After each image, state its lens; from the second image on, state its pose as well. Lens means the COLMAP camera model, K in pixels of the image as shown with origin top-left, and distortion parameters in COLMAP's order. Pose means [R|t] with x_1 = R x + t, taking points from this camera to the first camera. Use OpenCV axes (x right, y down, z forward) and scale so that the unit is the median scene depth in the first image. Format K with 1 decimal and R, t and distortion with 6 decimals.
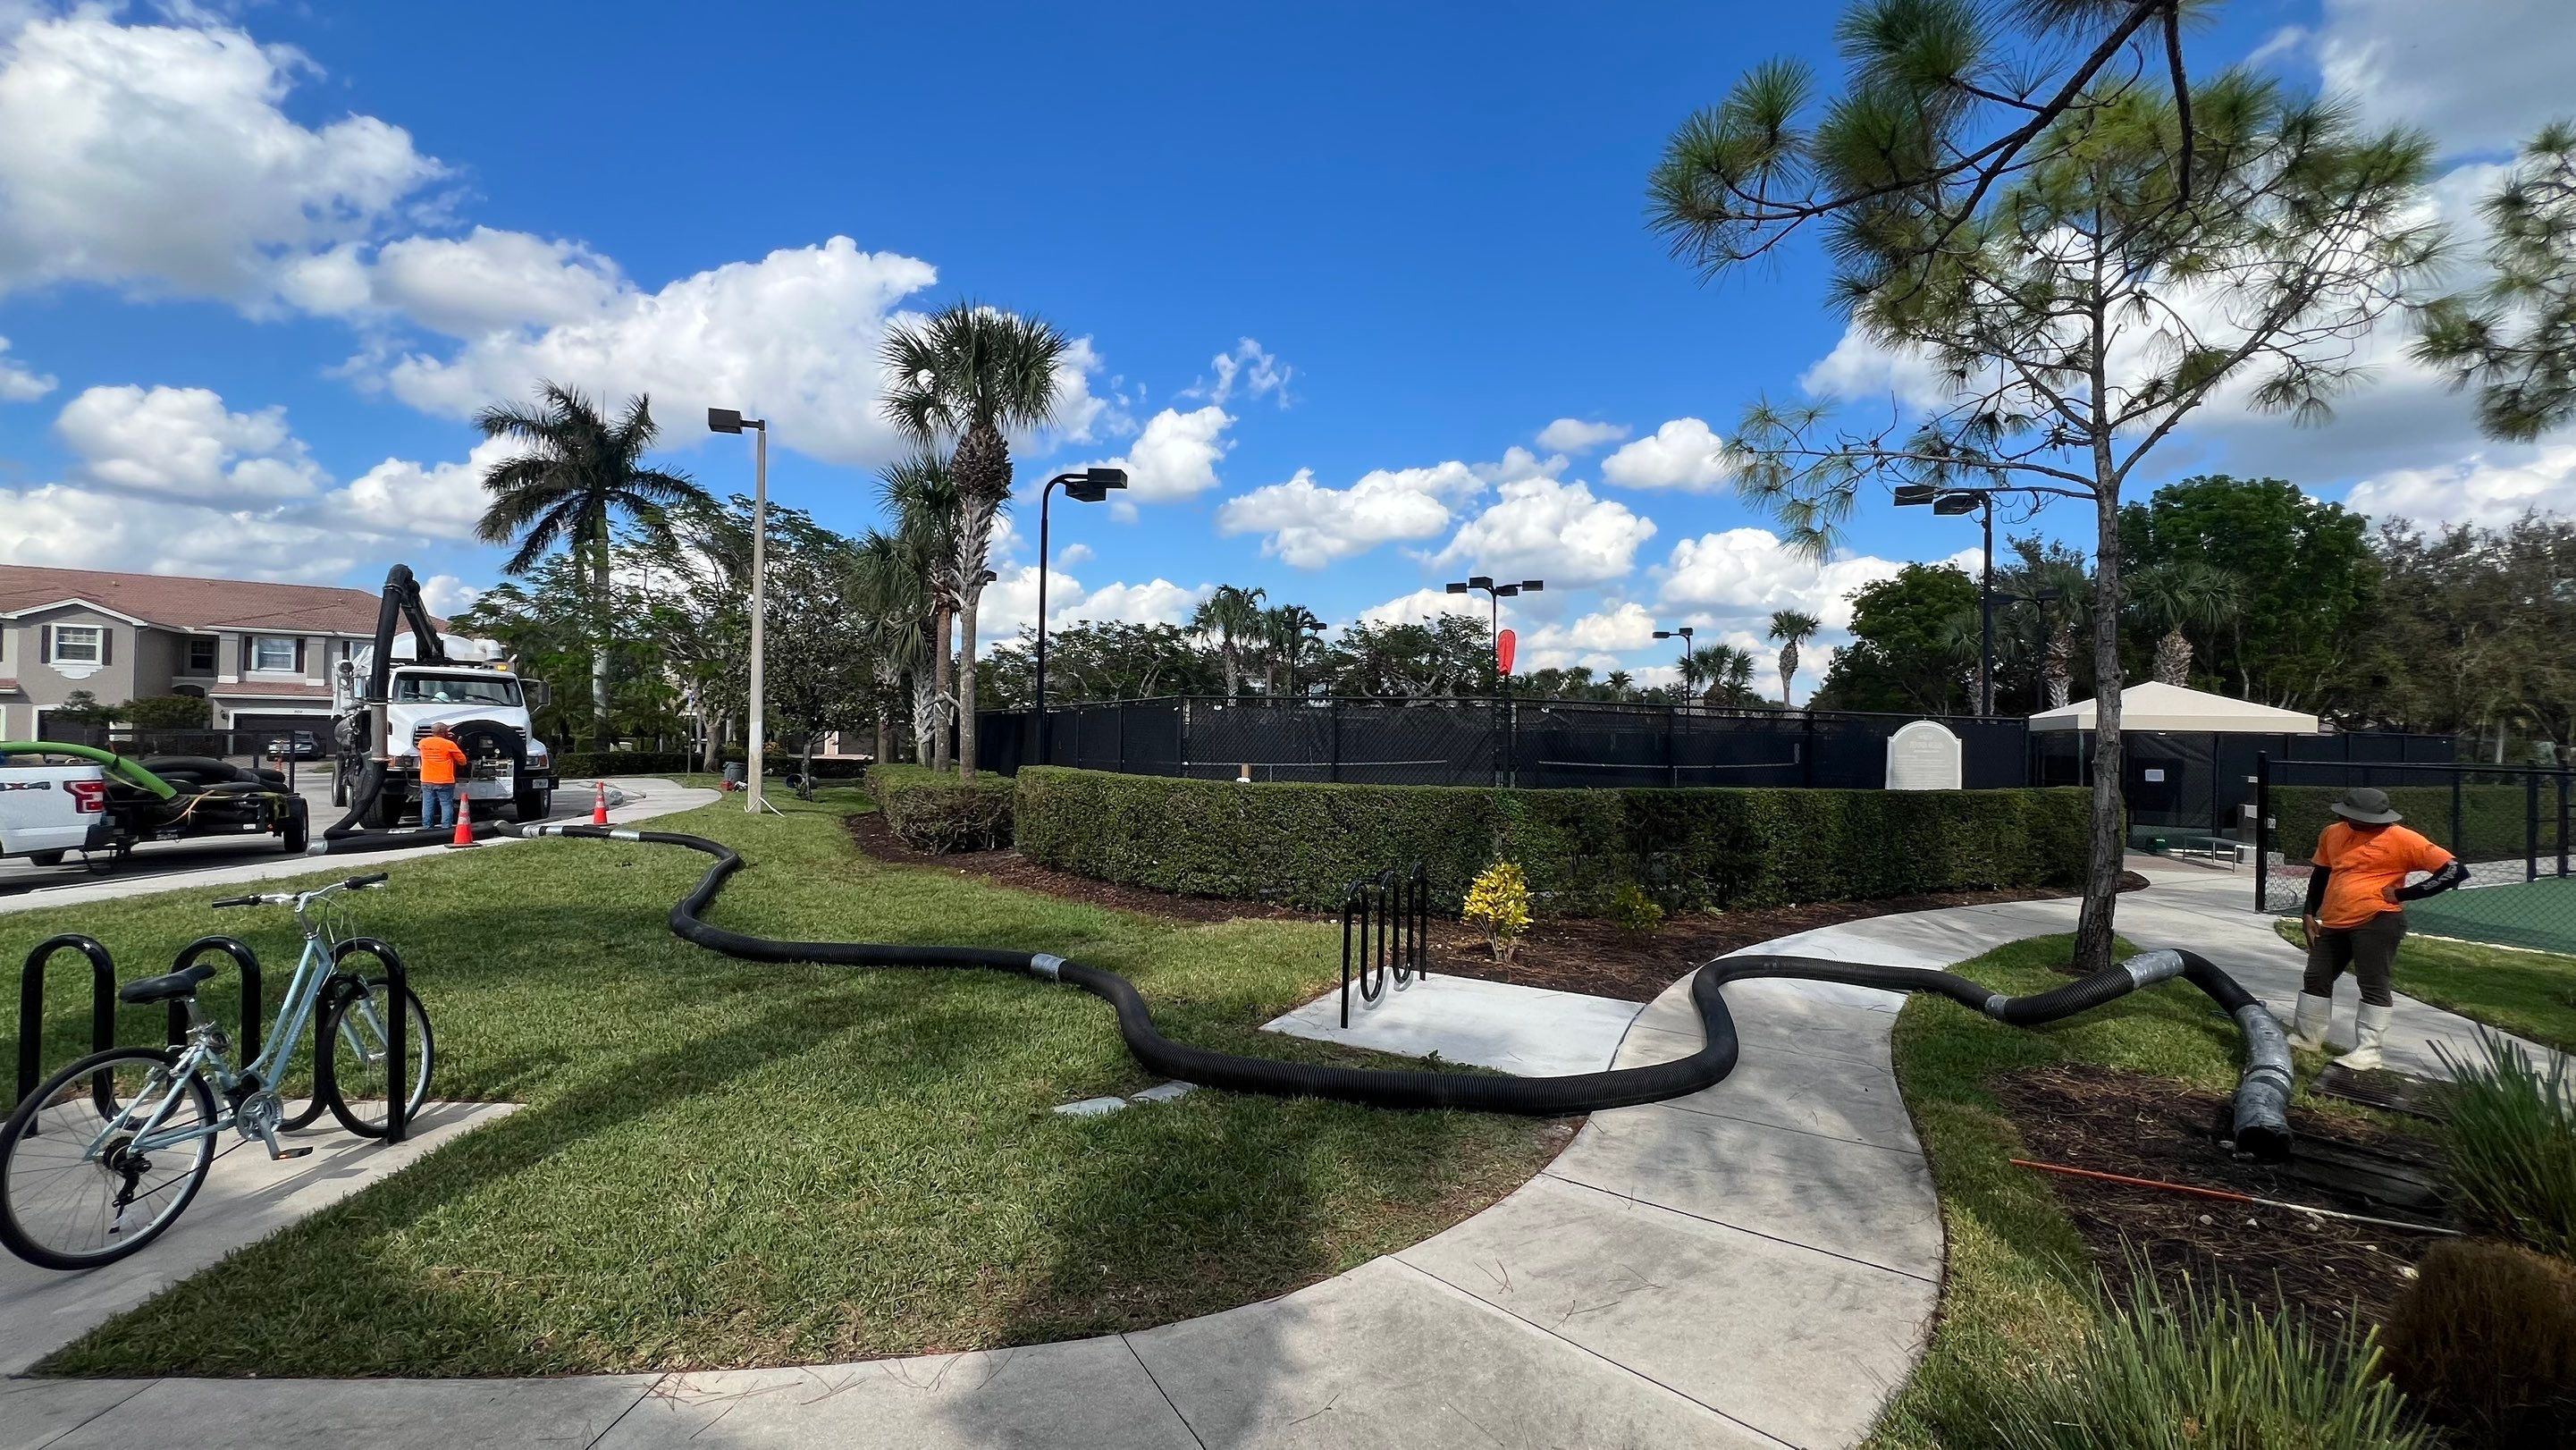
lens RADIAL K [[1036.3, 0, 1285.3], [0, 1036.3, 731.7], [0, 0, 1]] dist [0.001398, -0.000697]
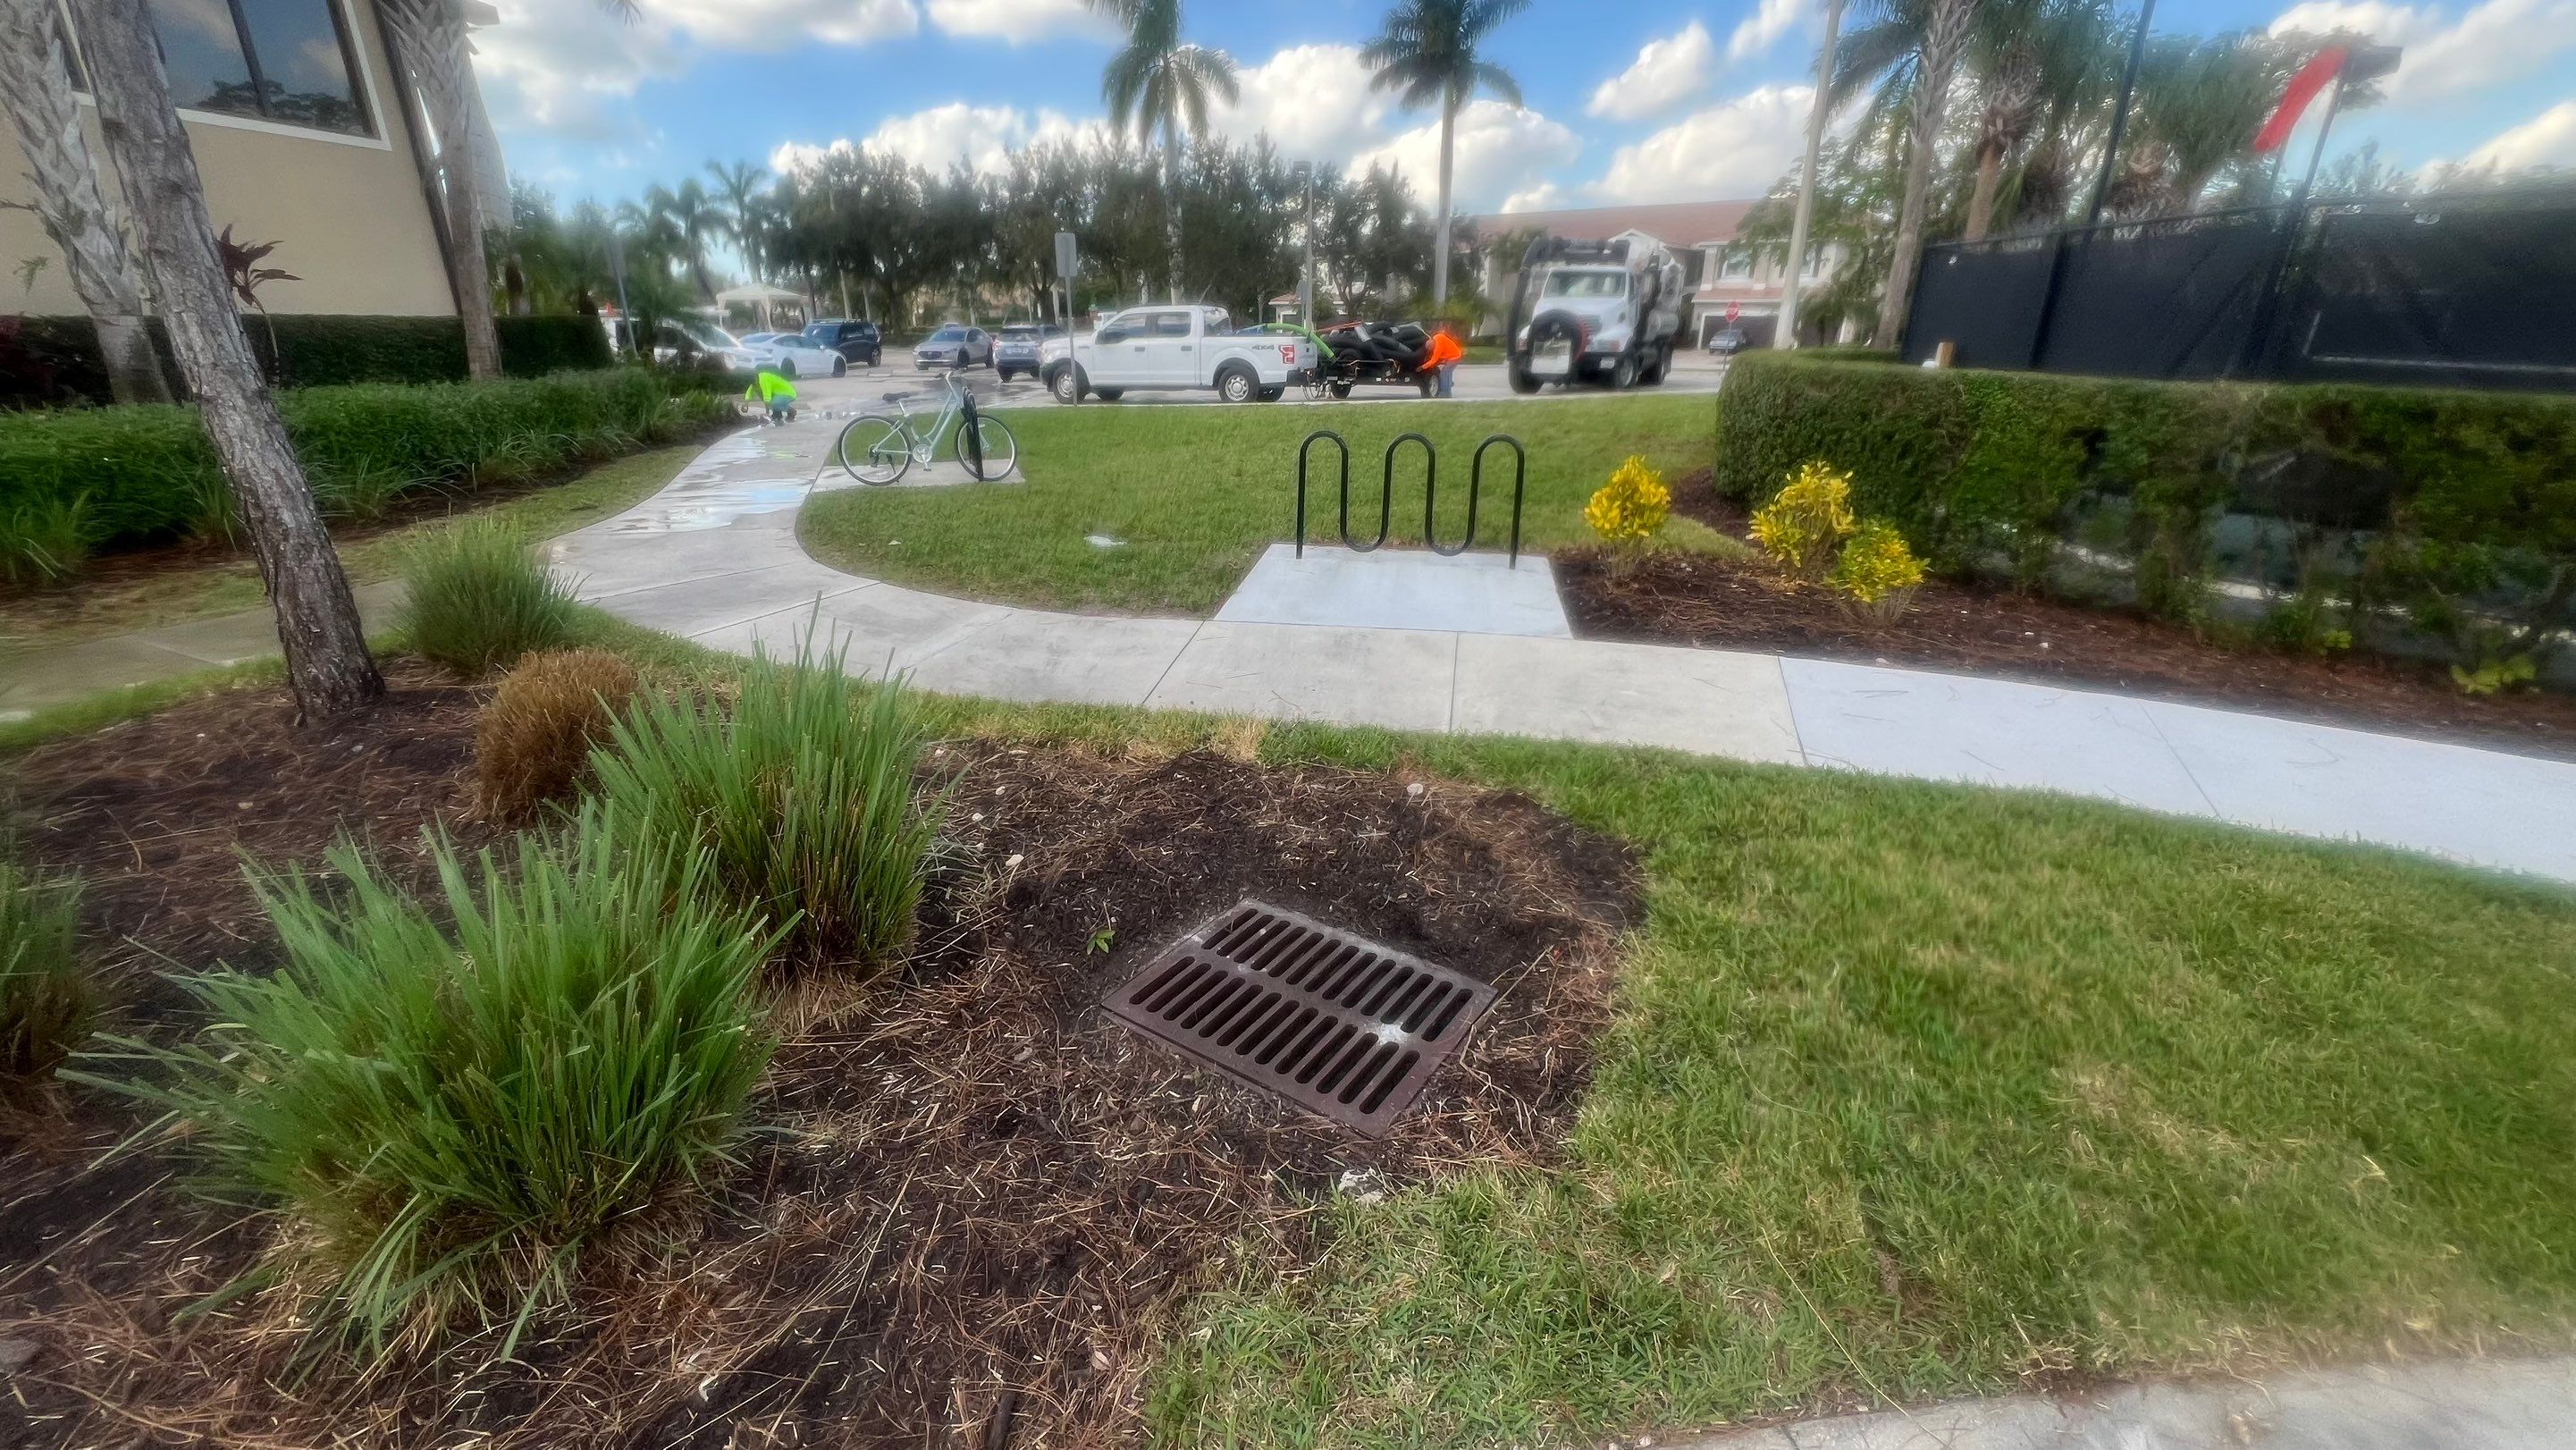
lens RADIAL K [[1027.1, 0, 1283.0], [0, 1027.1, 721.6], [0, 0, 1]] dist [-0.000201, 0.000132]
pose [[0.313414, 0.332945, -0.889336, 0.186821], [0.001956, 0.936293, 0.351214, 0.008416], [0.949614, -0.111815, 0.292796, 0.098385]]
